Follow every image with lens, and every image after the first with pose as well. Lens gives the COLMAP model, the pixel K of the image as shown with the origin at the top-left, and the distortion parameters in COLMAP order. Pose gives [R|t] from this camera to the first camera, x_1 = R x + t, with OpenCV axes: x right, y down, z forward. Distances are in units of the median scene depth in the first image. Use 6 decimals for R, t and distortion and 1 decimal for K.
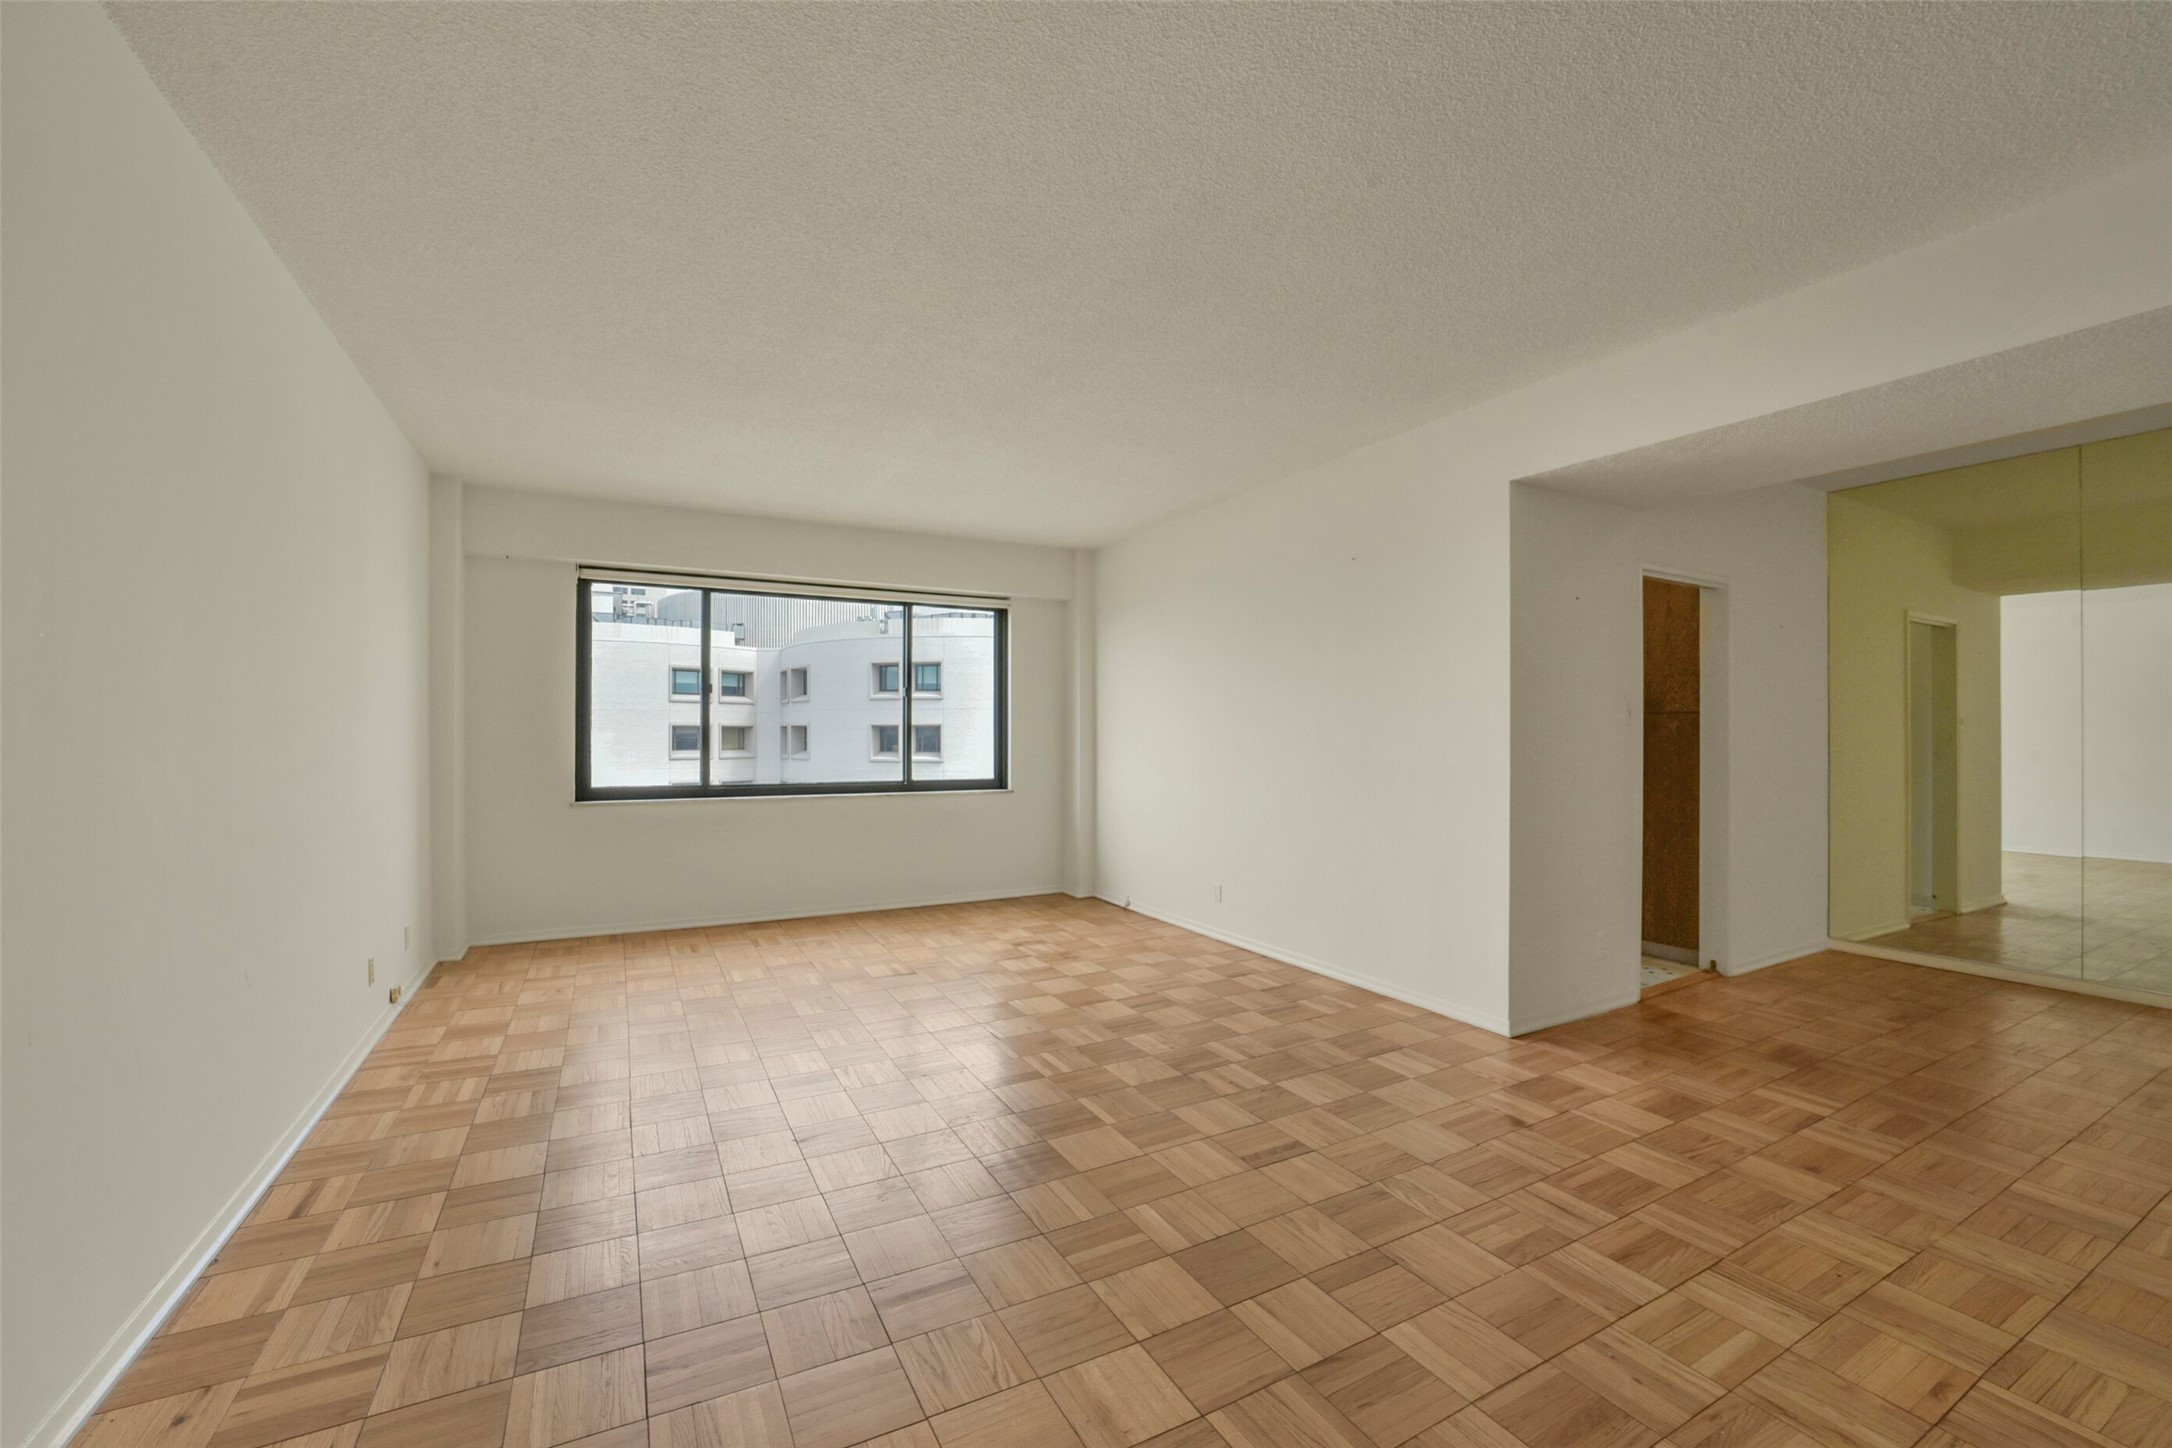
lens RADIAL K [[869.6, 0, 1049.2], [0, 869.6, 730.1], [0, 0, 1]] dist [-0.036976, 0.009489]
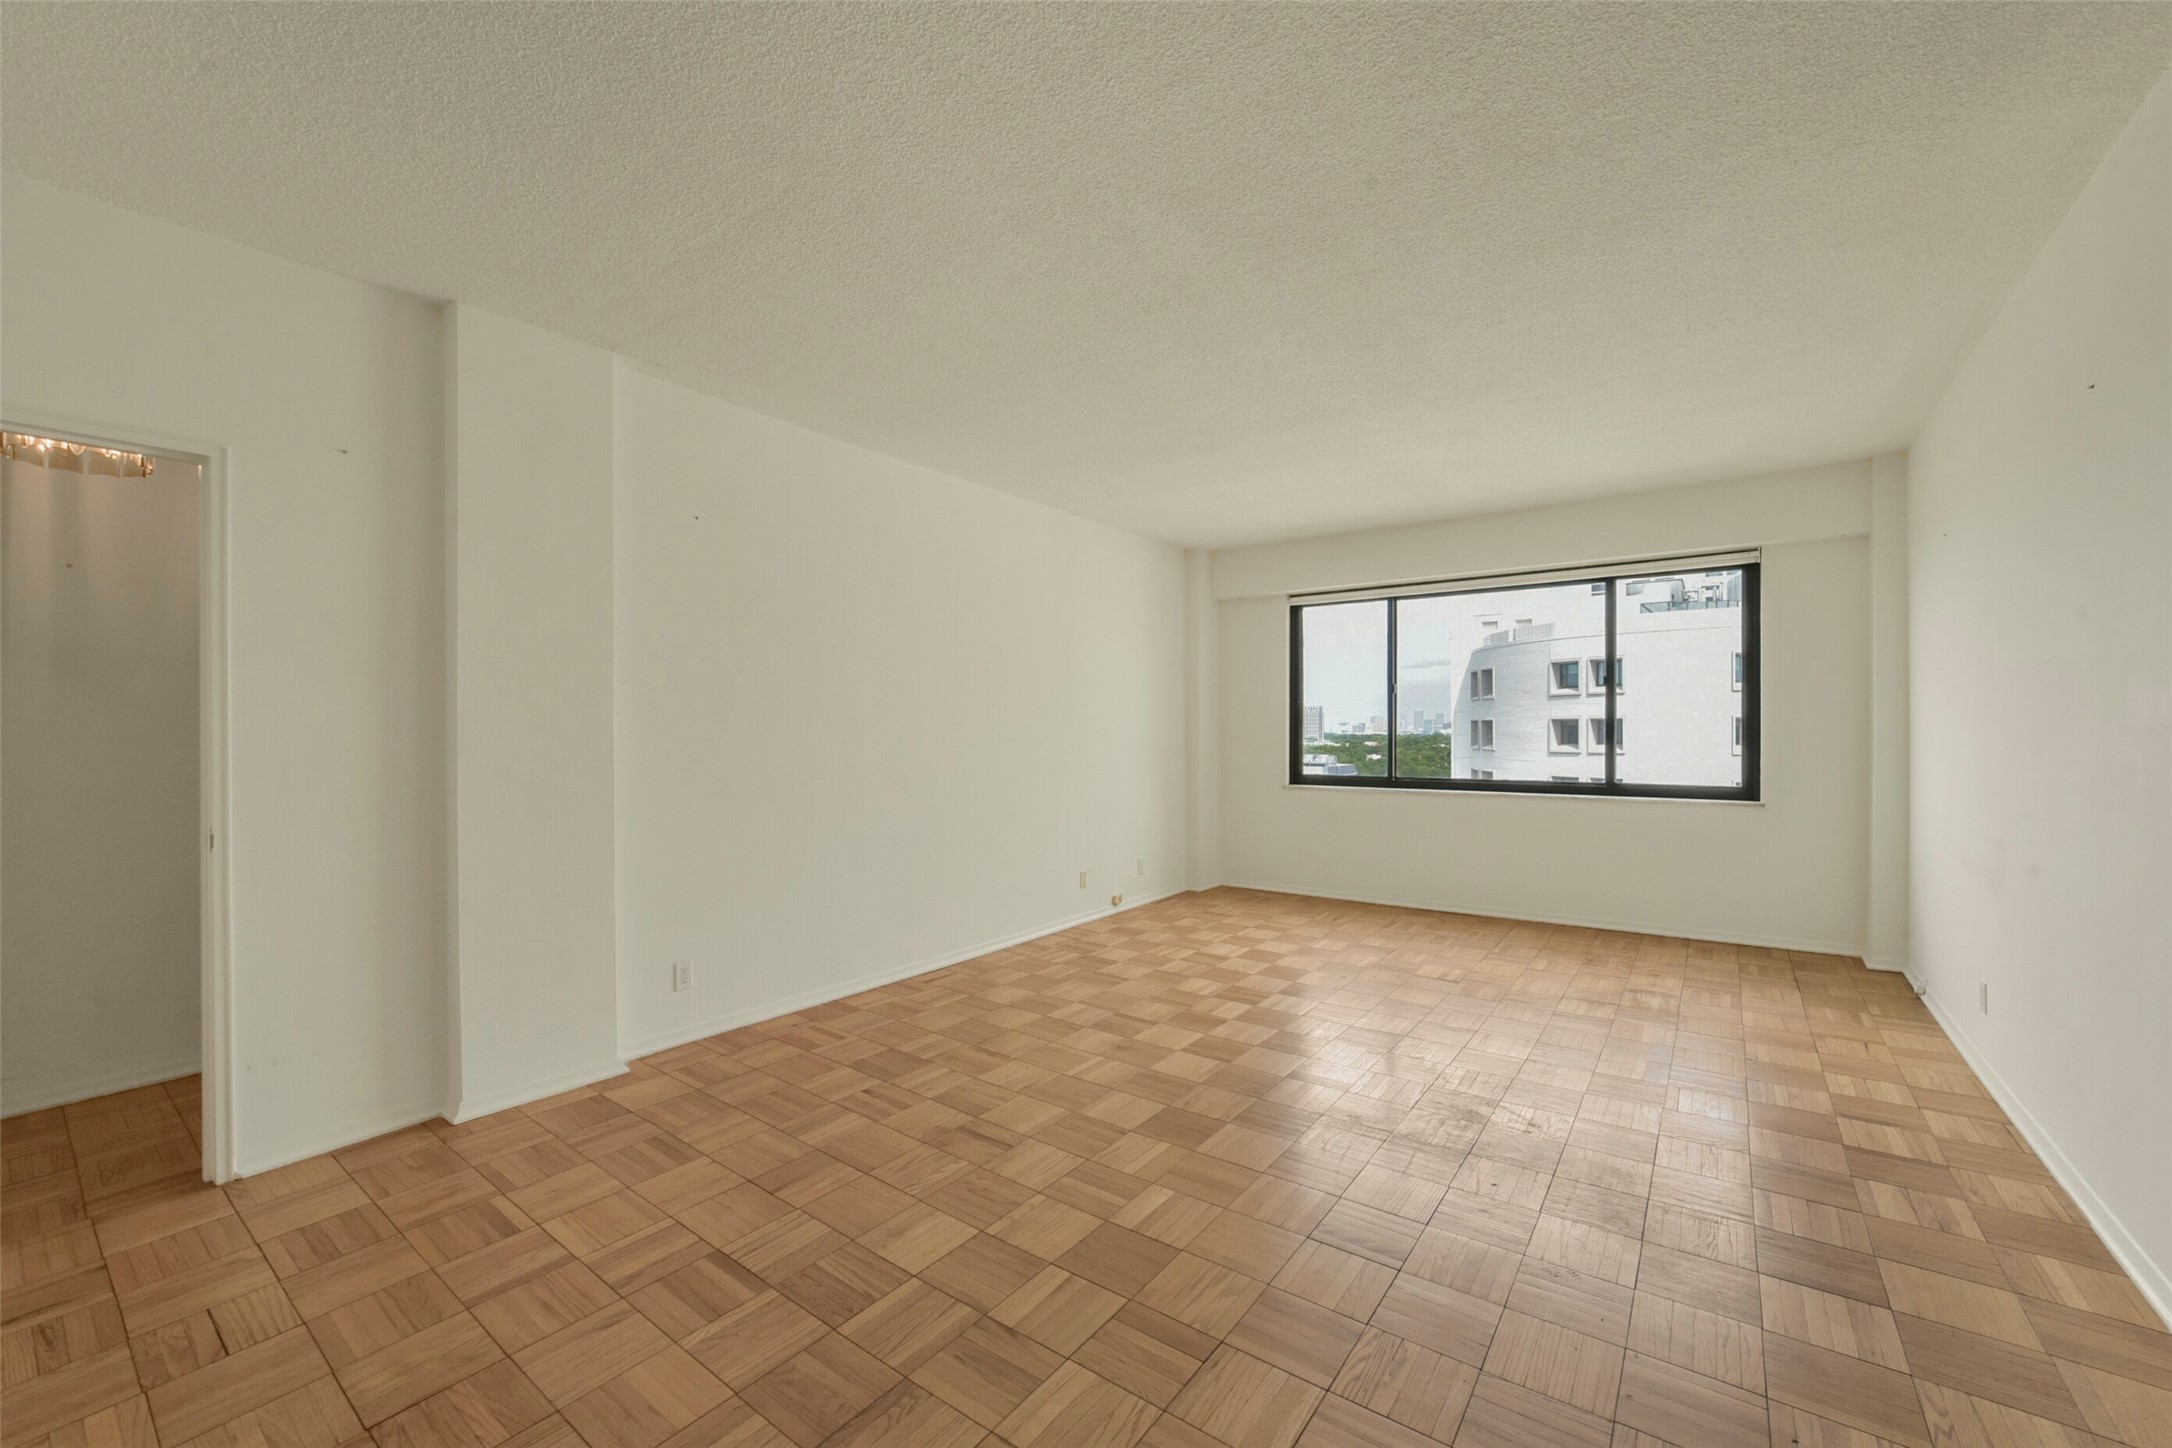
lens RADIAL K [[848.5, 0, 1115.1], [0, 848.5, 730.9], [0, 0, 1]] dist [-0.012122, 0.000062]
pose [[0.452248, -0.000937, -0.891892, 0.438272], [0.009742, 0.999945, 0.003889, -0.002576], [0.891839, -0.010447, 0.452233, 0.215729]]
